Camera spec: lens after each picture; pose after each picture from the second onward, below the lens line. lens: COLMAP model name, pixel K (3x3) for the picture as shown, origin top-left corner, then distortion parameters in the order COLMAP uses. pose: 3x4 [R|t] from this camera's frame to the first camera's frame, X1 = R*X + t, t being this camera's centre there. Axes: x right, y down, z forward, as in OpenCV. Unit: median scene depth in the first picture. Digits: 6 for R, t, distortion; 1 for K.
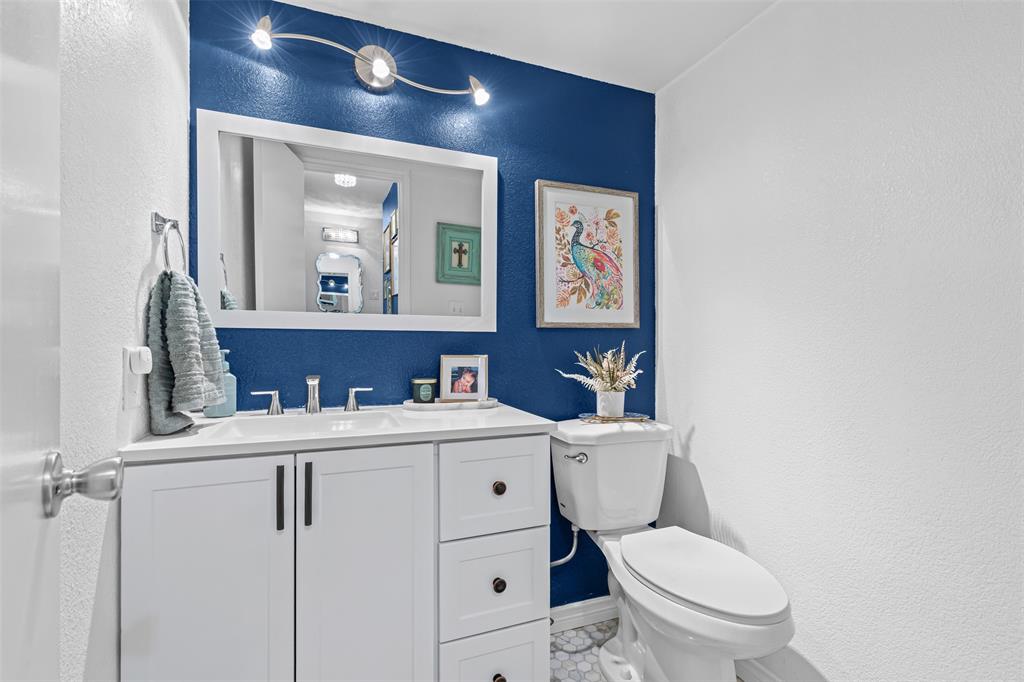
lens RADIAL K [[463.8, 0, 510.0], [0, 463.8, 347.7], [0, 0, 1]] dist [0.010475, -0.003751]
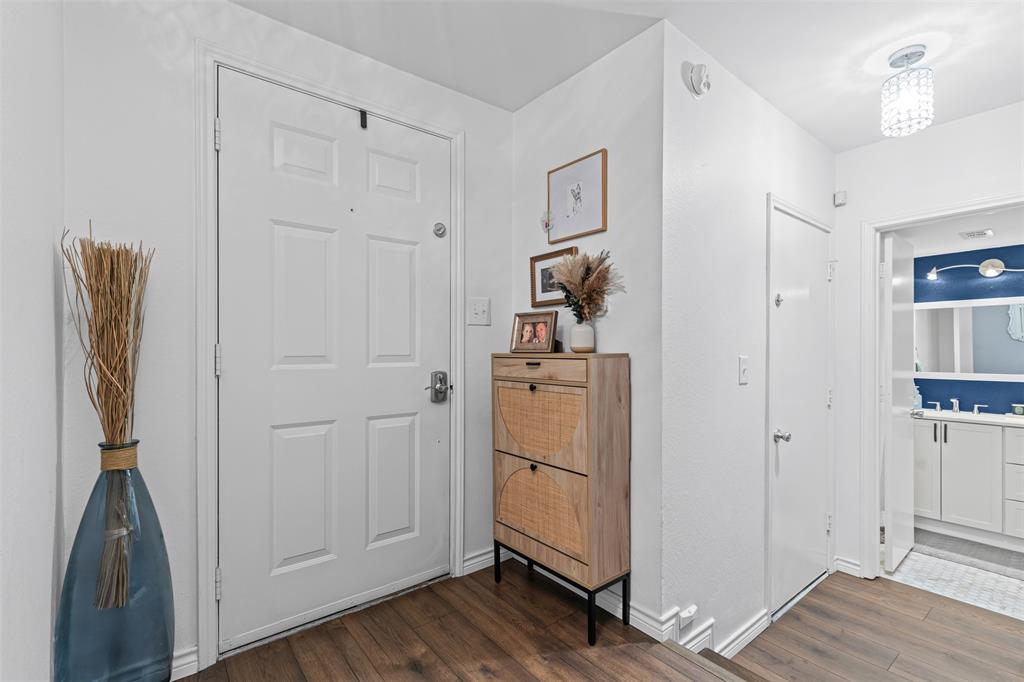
lens RADIAL K [[463.8, 0, 510.1], [0, 463.8, 350.5], [0, 0, 1]] dist [0.010475, -0.003751]
pose [[0.301254, -0.002155, -0.953542, 1.353548], [-0.003200, 0.999990, -0.003271, -0.195665], [0.953539, 0.004037, 0.301244, -2.227554]]
